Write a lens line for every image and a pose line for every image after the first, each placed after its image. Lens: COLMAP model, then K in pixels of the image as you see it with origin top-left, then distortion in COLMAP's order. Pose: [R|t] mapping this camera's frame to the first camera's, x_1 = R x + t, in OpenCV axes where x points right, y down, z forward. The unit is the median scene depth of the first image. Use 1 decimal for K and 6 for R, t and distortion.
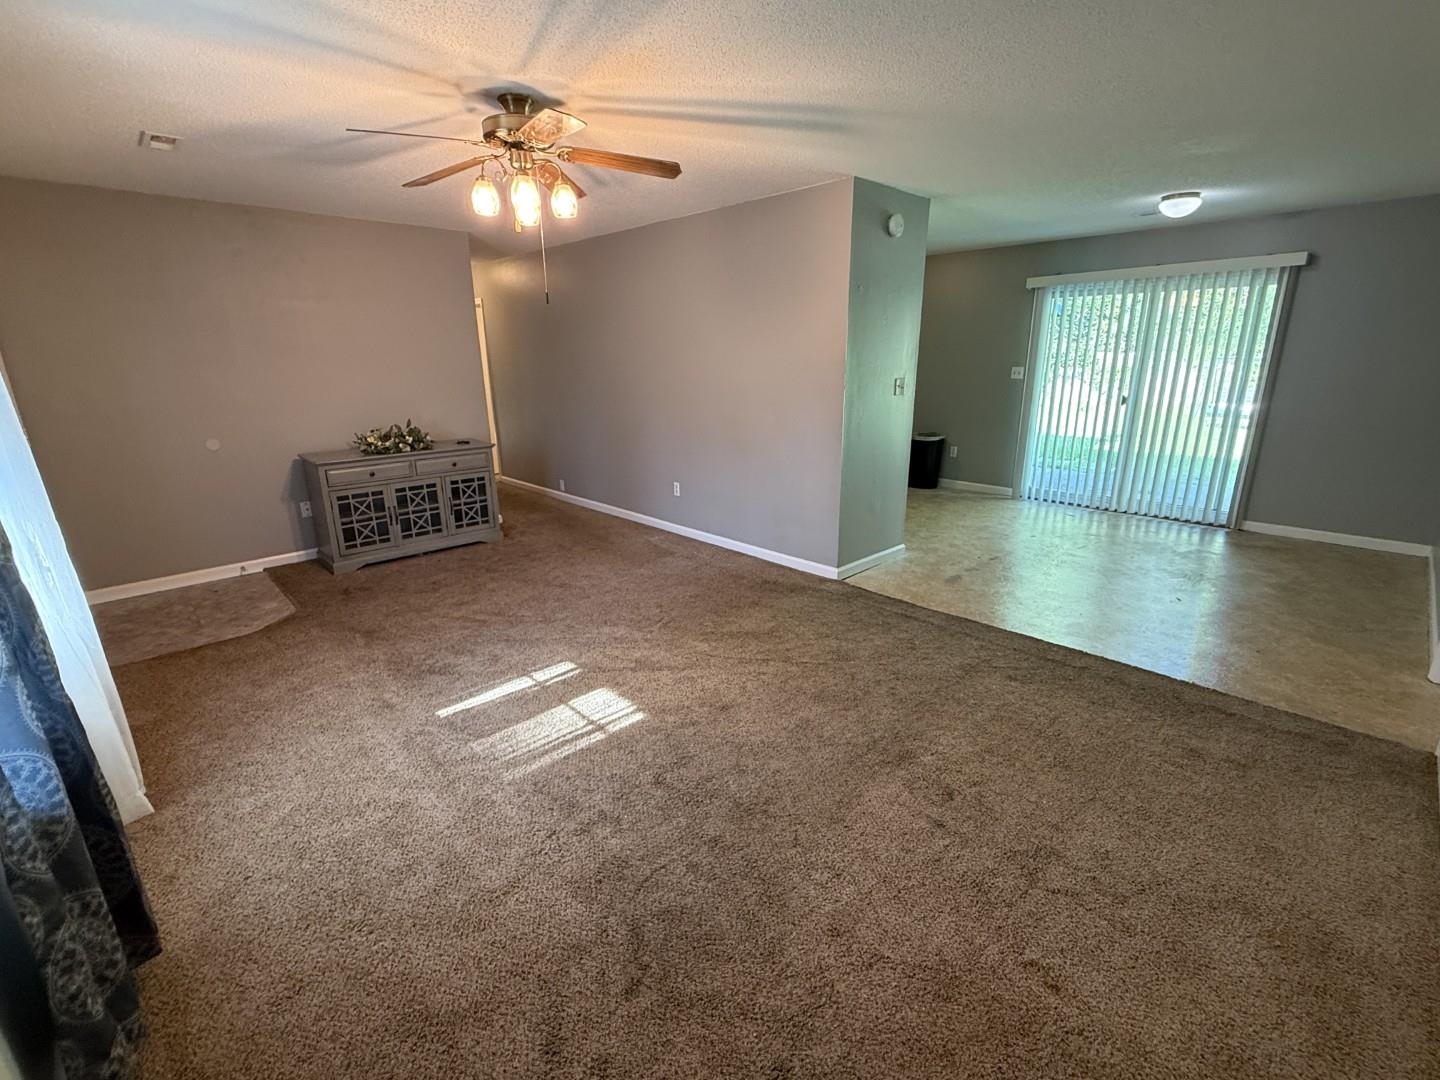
lens RADIAL K [[640.6, 0, 720.2], [0, 640.6, 533.9], [0, 0, 1]] dist [0.008764, 0.000736]
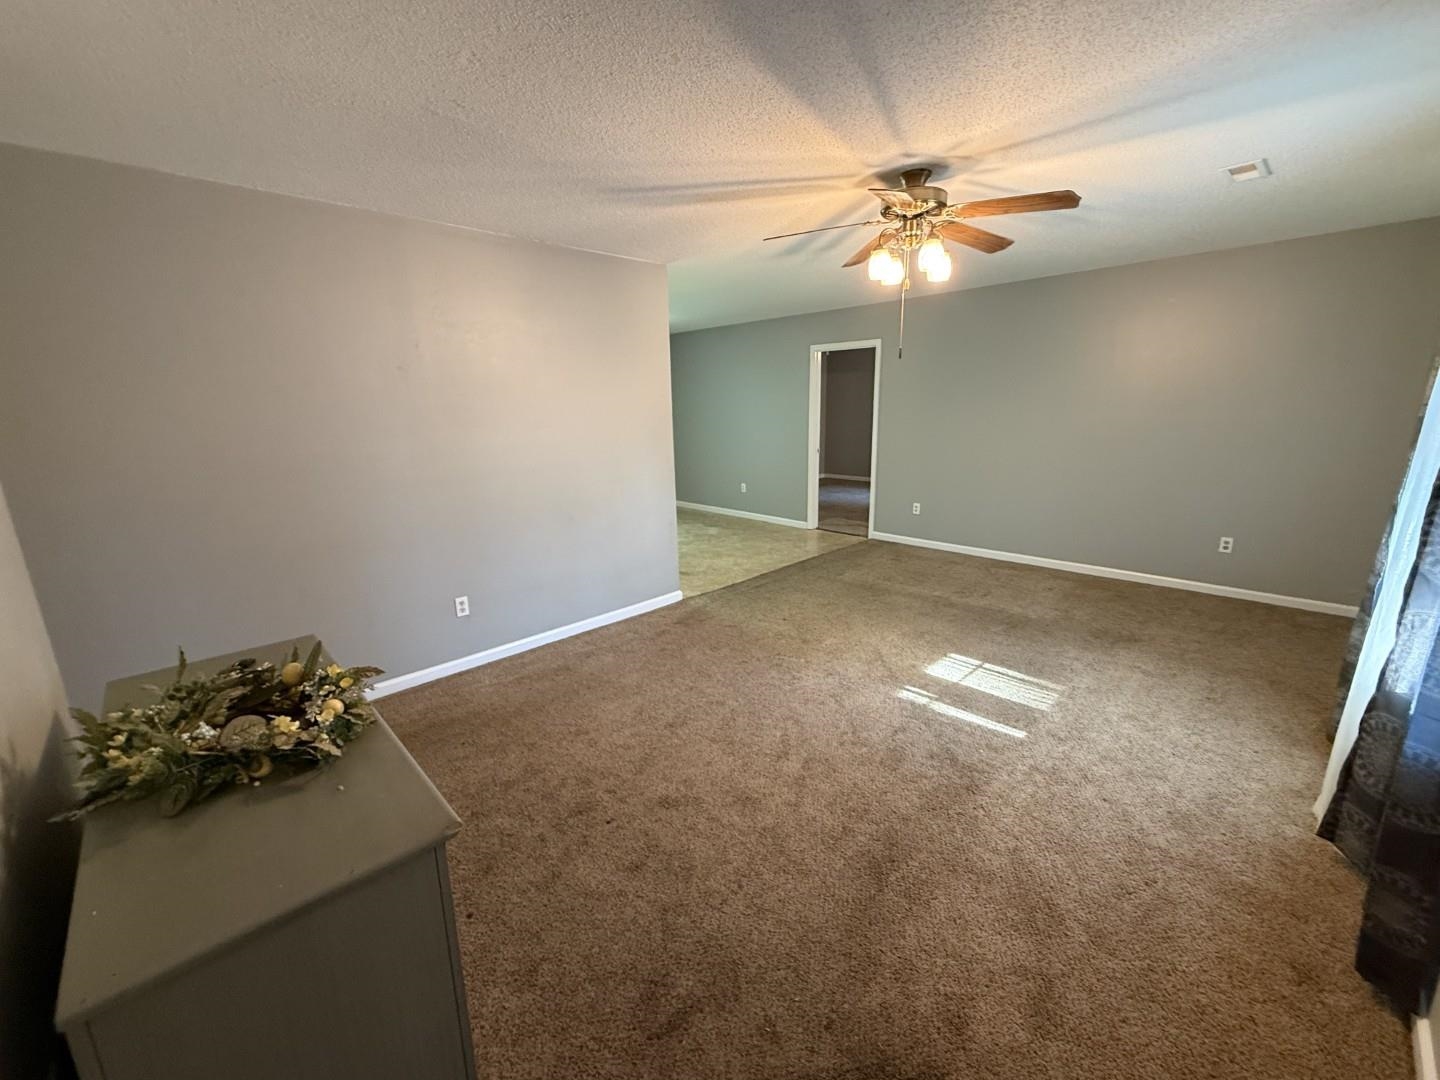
lens RADIAL K [[581.0, 0, 721.7], [0, 581.0, 535.1], [0, 0, 1]] dist [-0.003500, -0.000170]
pose [[0.002988, -0.220678, 0.975342, -0.844987], [0.293652, 0.932539, 0.210094, -0.244081], [-0.955908, 0.285783, 0.067589, 0.852207]]
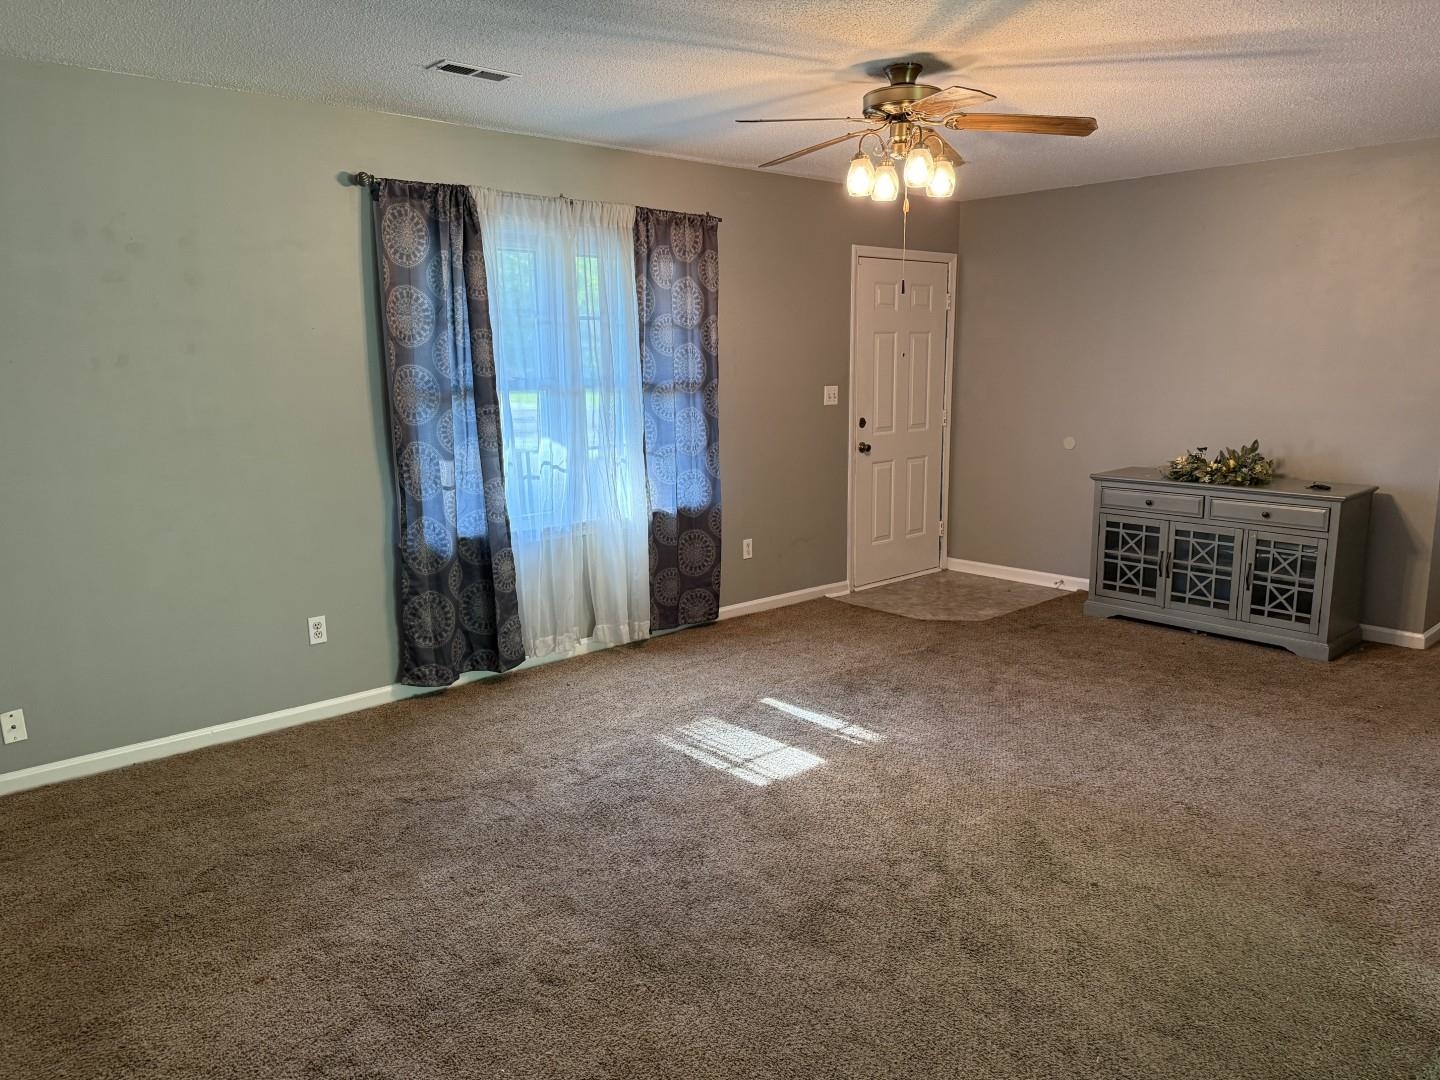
lens RADIAL K [[1019.5, 0, 718.8], [0, 1019.5, 547.8], [0, 0, 1]] dist [0.040420, -0.058348]
pose [[-0.041786, 0.194478, -0.980016, 0.714797], [-0.259459, 0.945110, 0.198614, -0.161572], [0.964850, 0.262574, 0.010967, 0.548369]]
